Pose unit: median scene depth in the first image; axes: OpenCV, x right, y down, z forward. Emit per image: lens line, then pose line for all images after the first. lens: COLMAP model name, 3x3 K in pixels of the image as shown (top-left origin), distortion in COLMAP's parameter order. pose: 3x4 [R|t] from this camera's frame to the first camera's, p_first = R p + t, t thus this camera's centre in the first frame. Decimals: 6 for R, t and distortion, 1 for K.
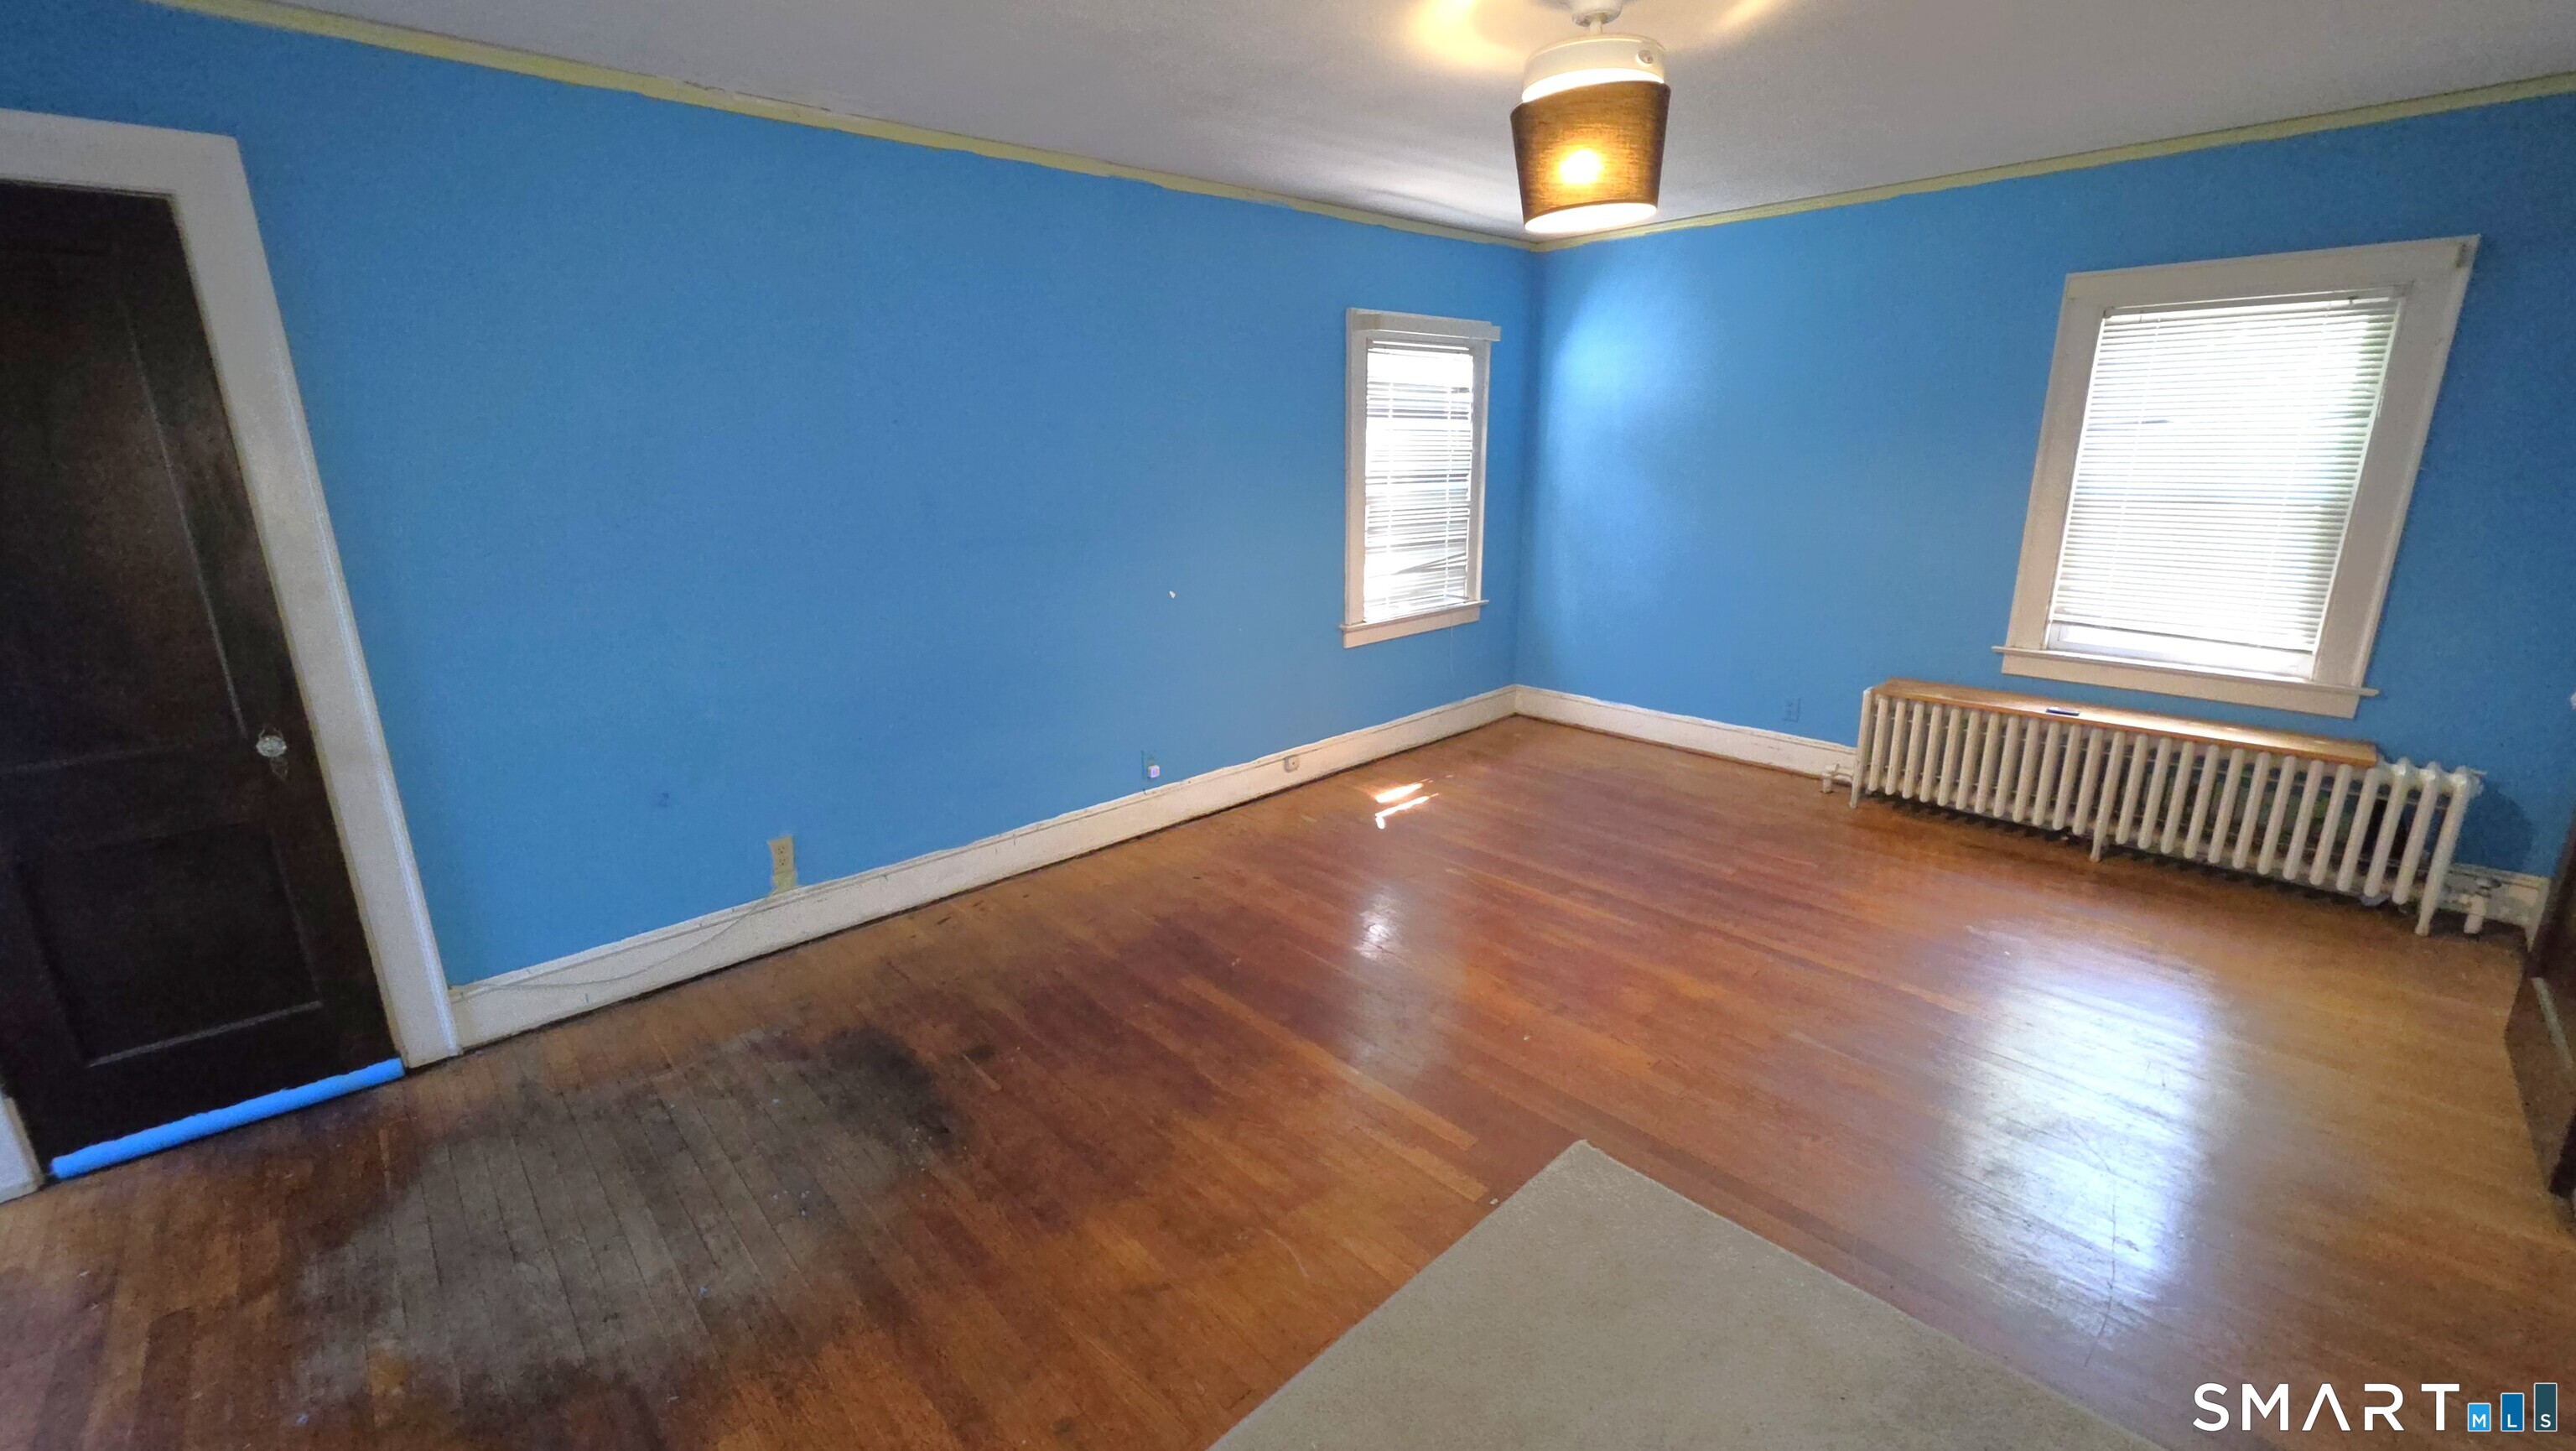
lens RADIAL K [[1038.6, 0, 1283.1], [0, 1038.6, 722.6], [0, 0, 1]] dist [-0.003953, 0.000170]
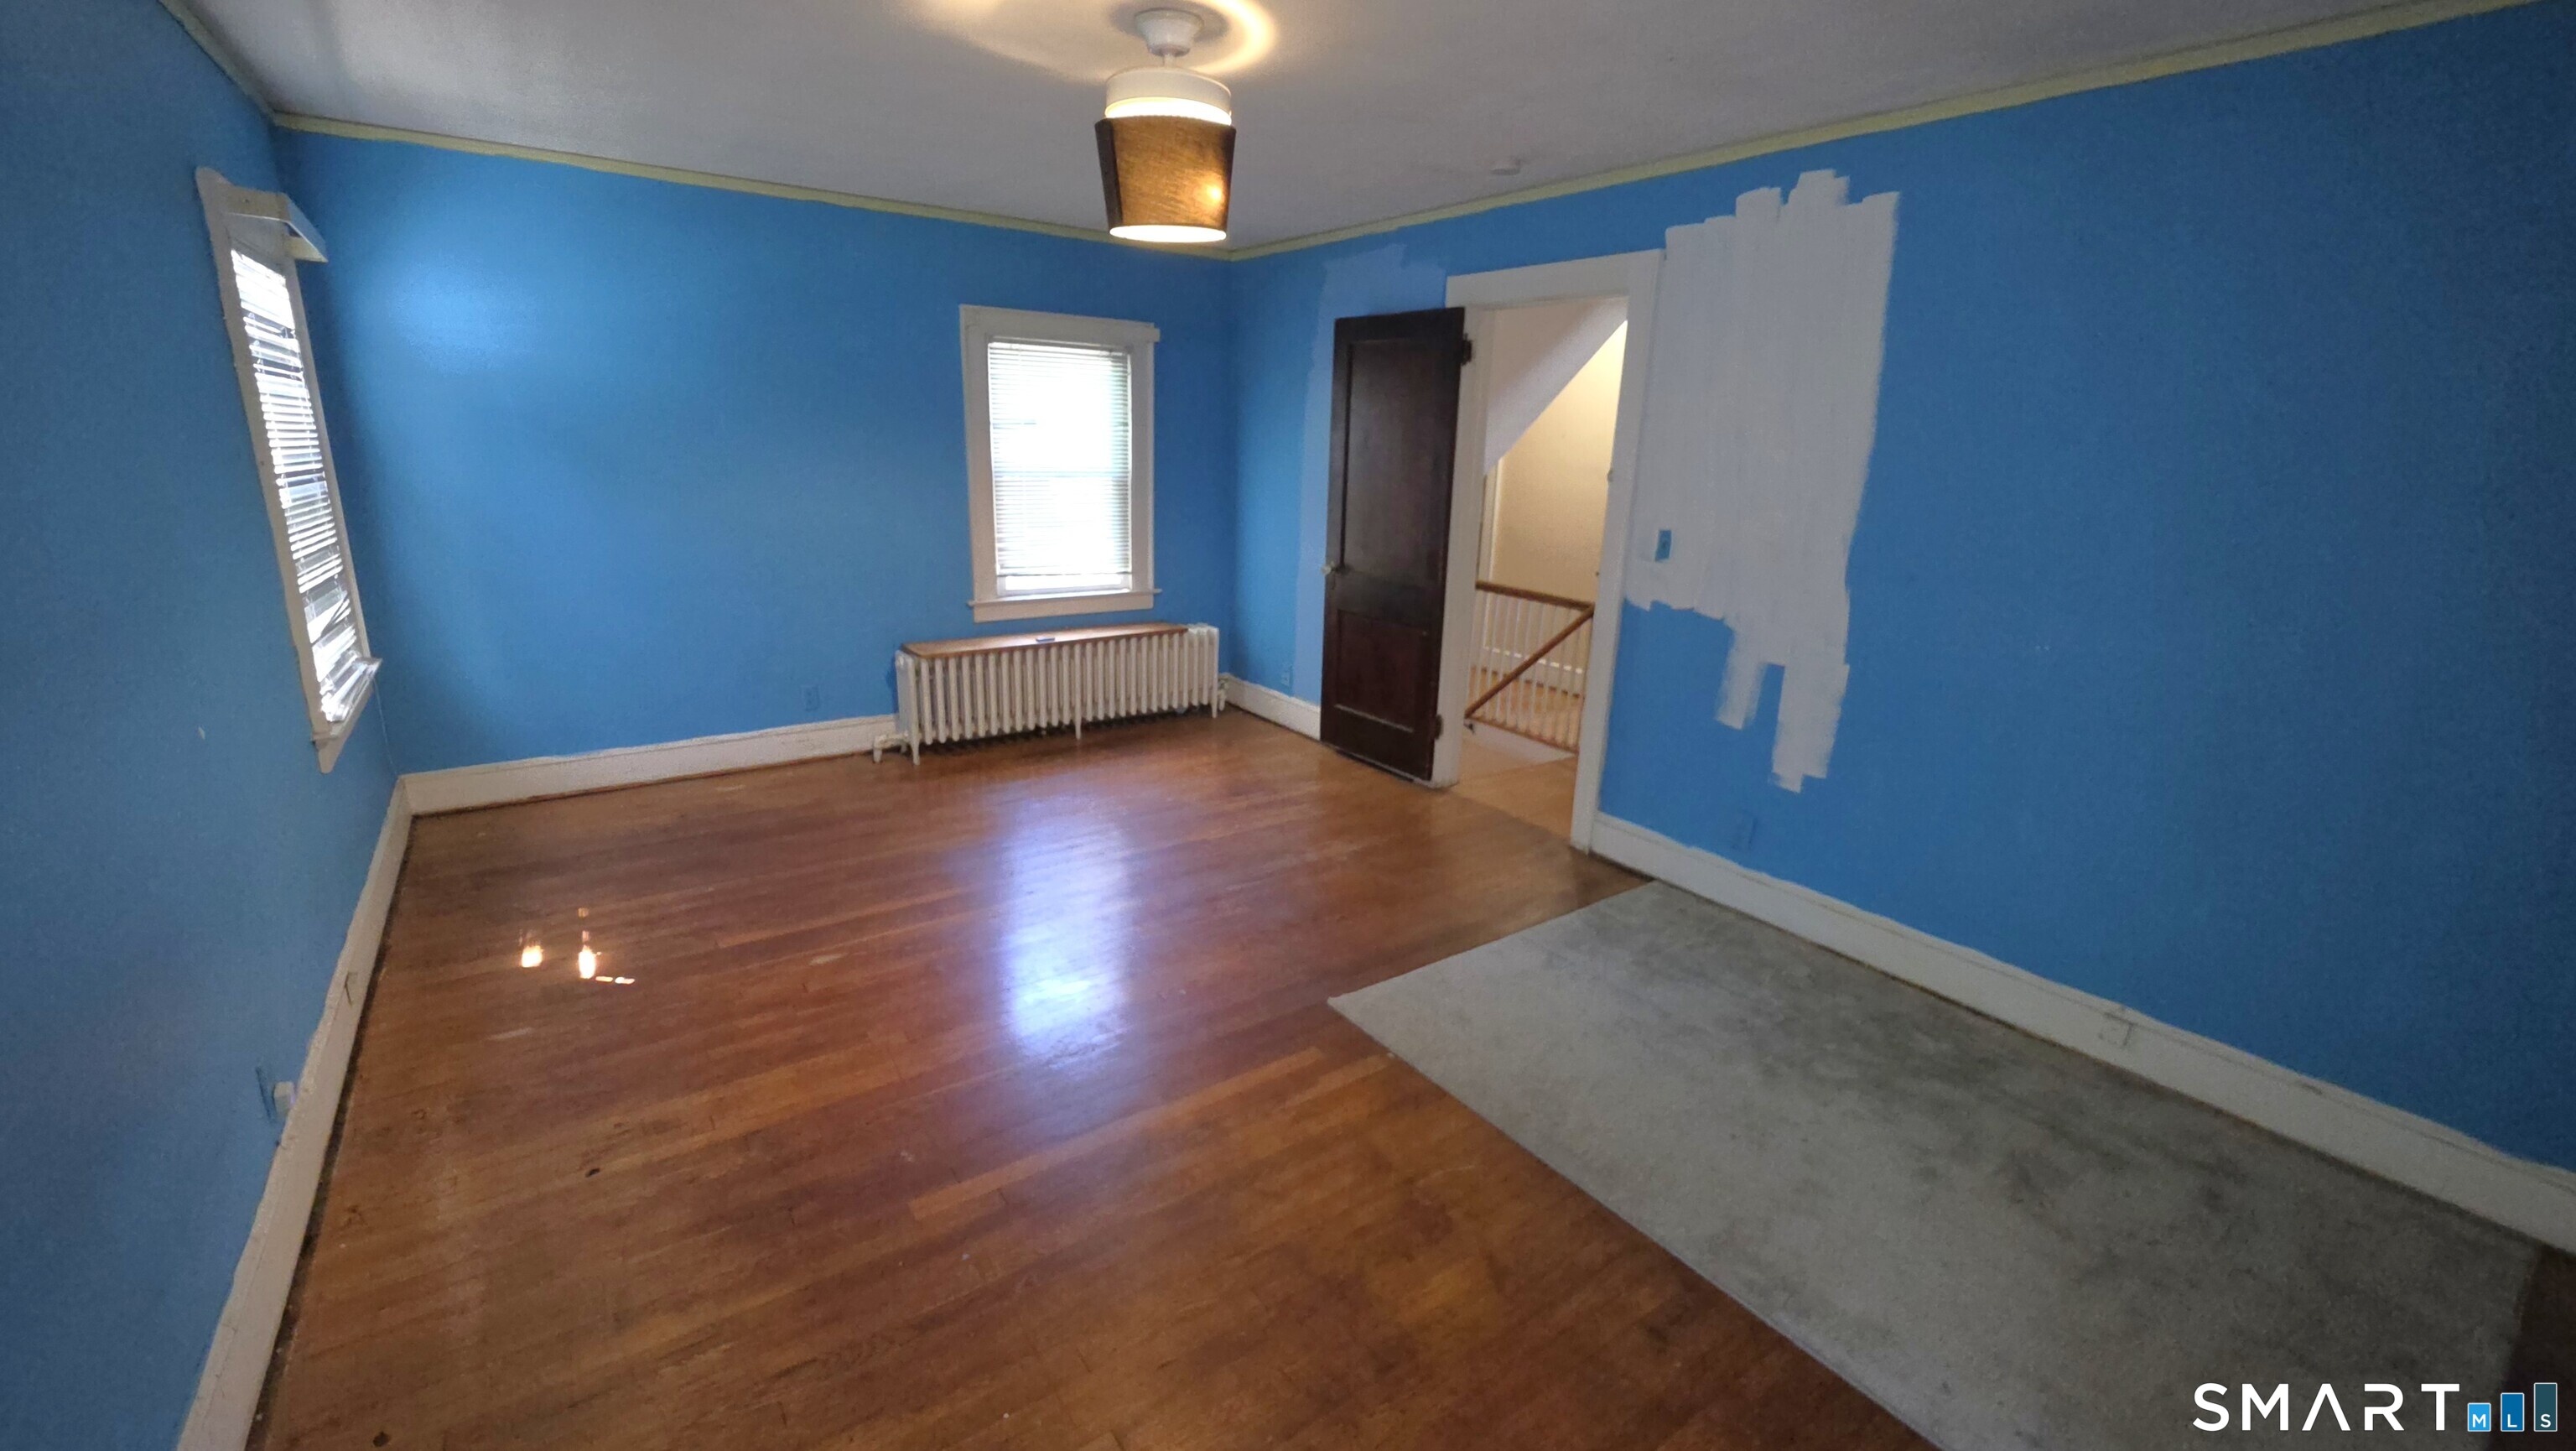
lens RADIAL K [[1038.6, 0, 1283.1], [0, 1038.6, 722.6], [0, 0, 1]] dist [-0.003953, 0.000170]
pose [[0.140117, -0.250299, 0.957976, -0.493301], [0.234466, 0.948390, 0.213500, -0.116198], [-0.961973, 0.194698, 0.191572, 0.440156]]
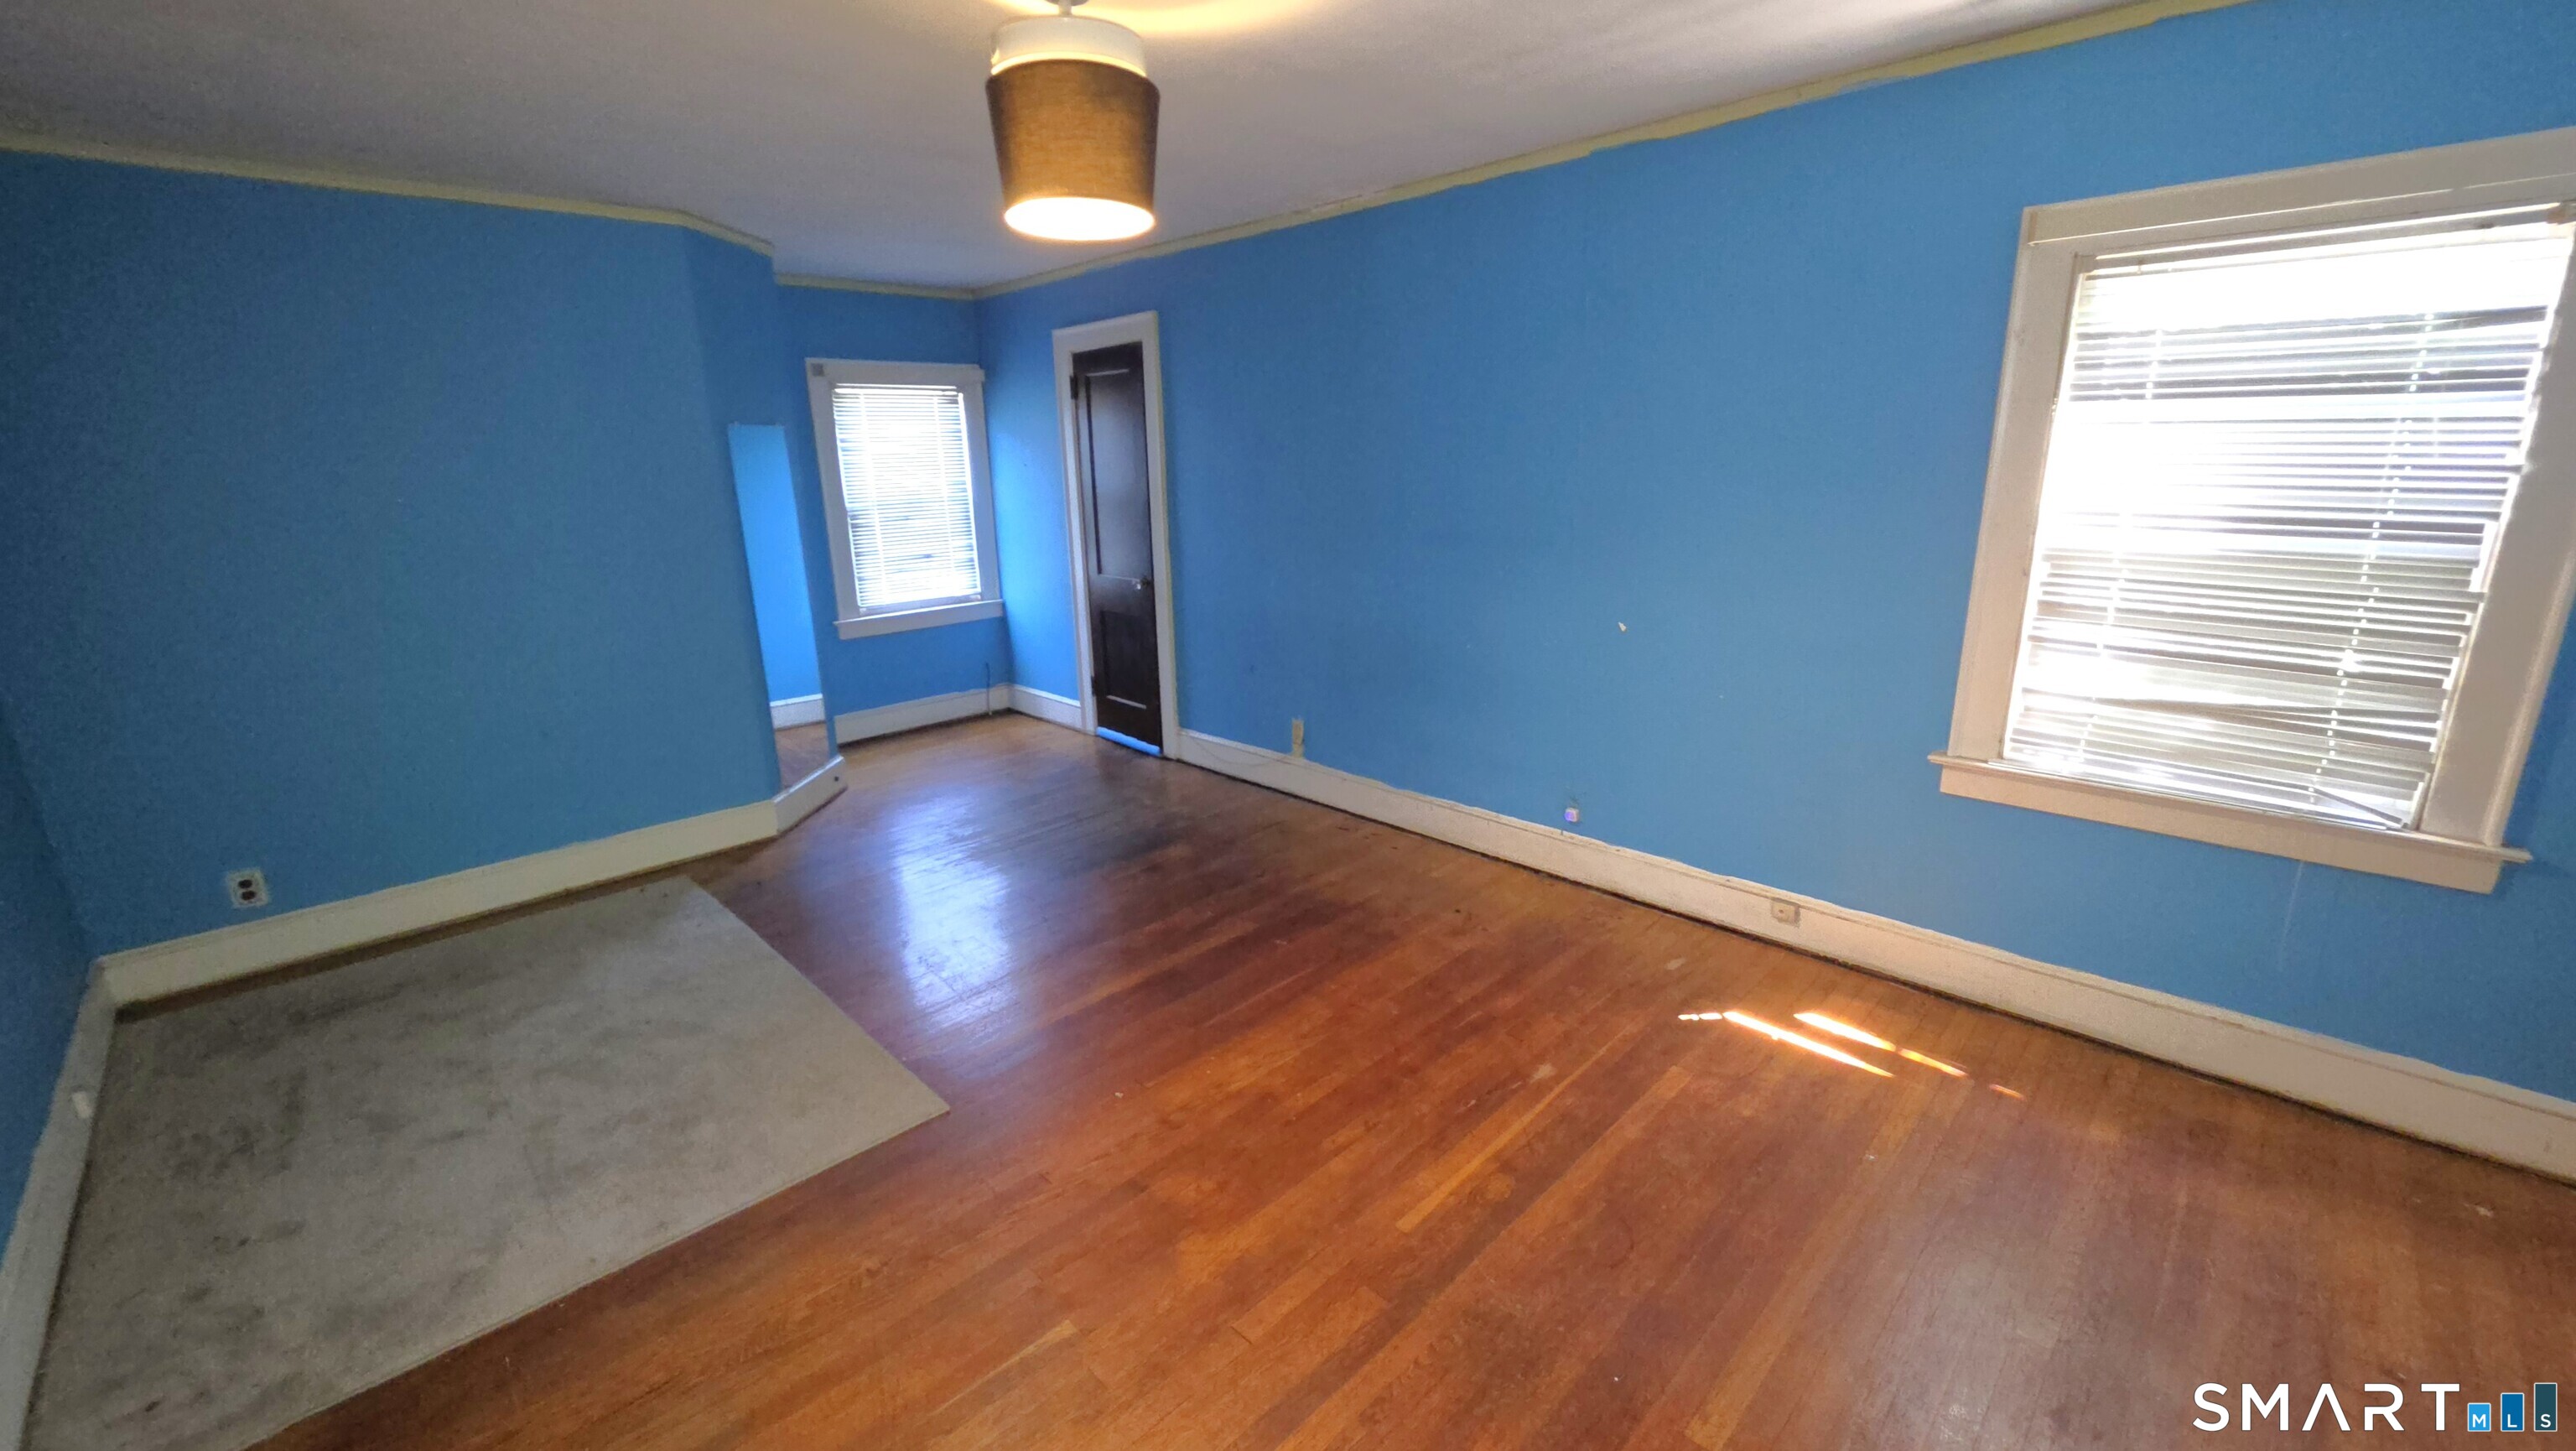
lens RADIAL K [[1038.6, 0, 1283.1], [0, 1038.6, 722.6], [0, 0, 1]] dist [-0.003953, 0.000170]
pose [[0.025956, 0.270018, -0.962505, 0.731556], [-0.243414, 0.935557, 0.255894, -0.201856], [0.969575, 0.227646, 0.090009, 0.681059]]
